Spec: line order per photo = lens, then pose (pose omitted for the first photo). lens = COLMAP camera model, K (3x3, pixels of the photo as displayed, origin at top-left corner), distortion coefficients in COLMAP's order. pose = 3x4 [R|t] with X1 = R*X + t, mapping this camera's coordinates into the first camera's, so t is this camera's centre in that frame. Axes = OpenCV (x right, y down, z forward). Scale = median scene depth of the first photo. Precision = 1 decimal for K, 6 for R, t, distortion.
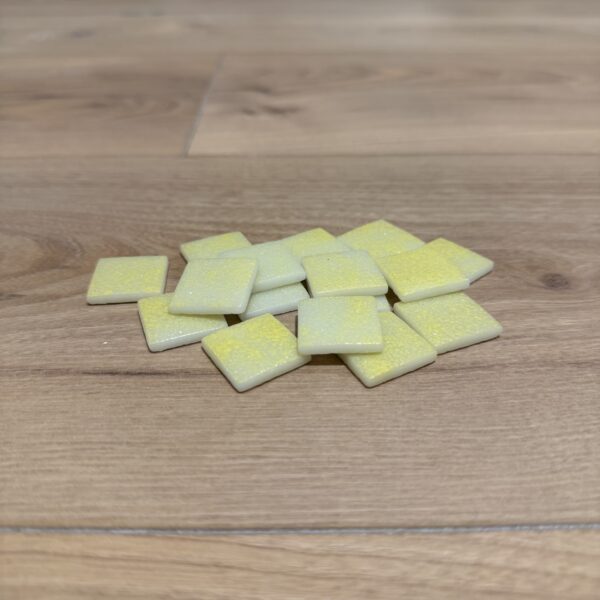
lens RADIAL K [[566.5, 0, 300.7], [0, 566.5, 302.0], [0, 0, 1]] dist [0.145783, -0.442960]
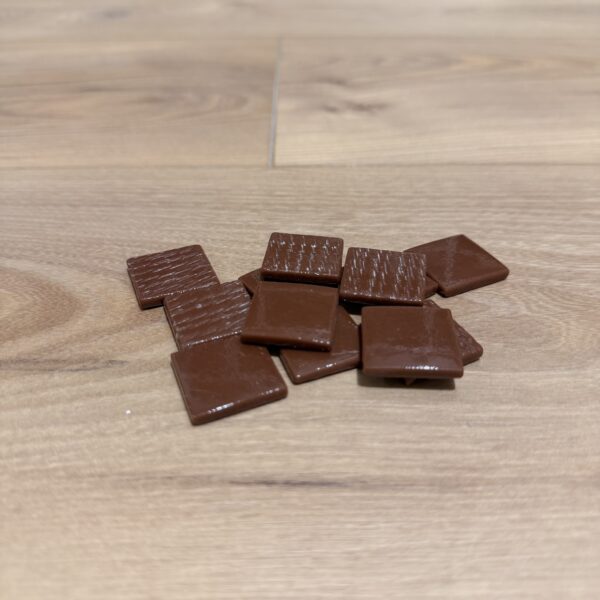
lens RADIAL K [[564.7, 0, 300.3], [0, 564.7, 306.0], [0, 0, 1]] dist [0.148725, -0.458194]
pose [[0.999995, -0.002018, -0.002519, -0.282740], [0.002131, 0.998952, 0.045720, -0.149701], [0.002424, -0.045726, 0.998951, 0.241620]]
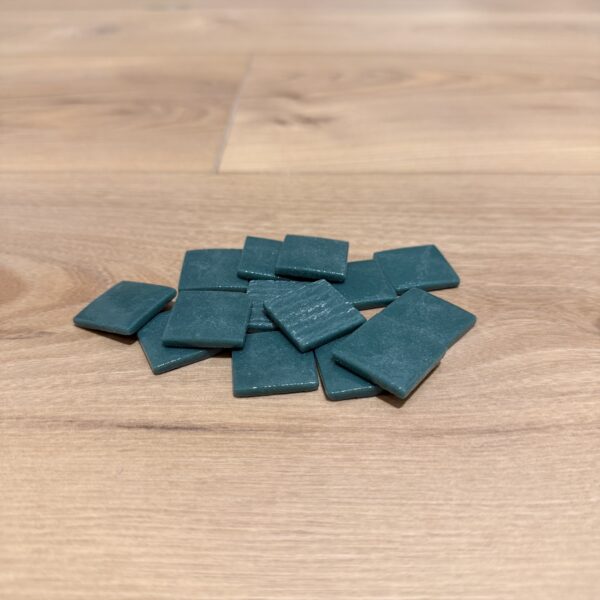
lens RADIAL K [[566.5, 0, 300.7], [0, 566.5, 302.0], [0, 0, 1]] dist [0.145783, -0.442960]
pose [[0.999424, 0.015816, -0.030041, -0.047263], [-0.014981, 0.999501, 0.027821, -0.115386], [0.030466, -0.027355, 0.999161, 0.056137]]
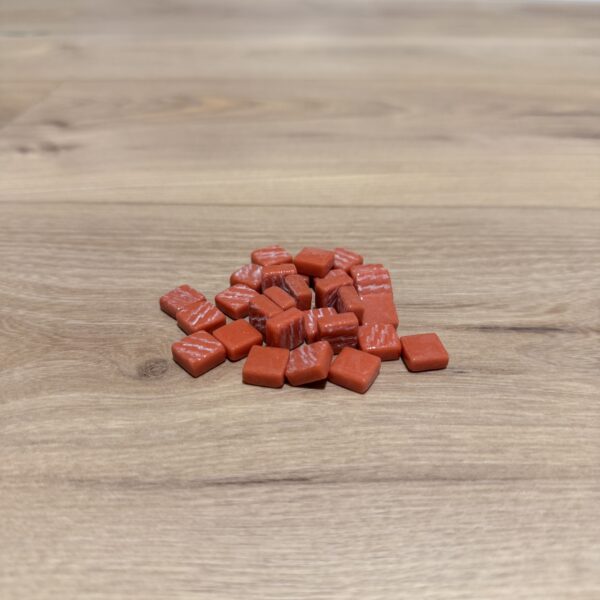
lens RADIAL K [[570.6, 0, 298.7], [0, 570.6, 301.6], [0, 0, 1]] dist [0.167861, -0.501687]
pose [[0.999094, 0.023471, -0.035489, 0.854379], [-0.023803, 0.999677, -0.008957, -0.169254], [0.035268, 0.009793, 0.999330, 0.126867]]
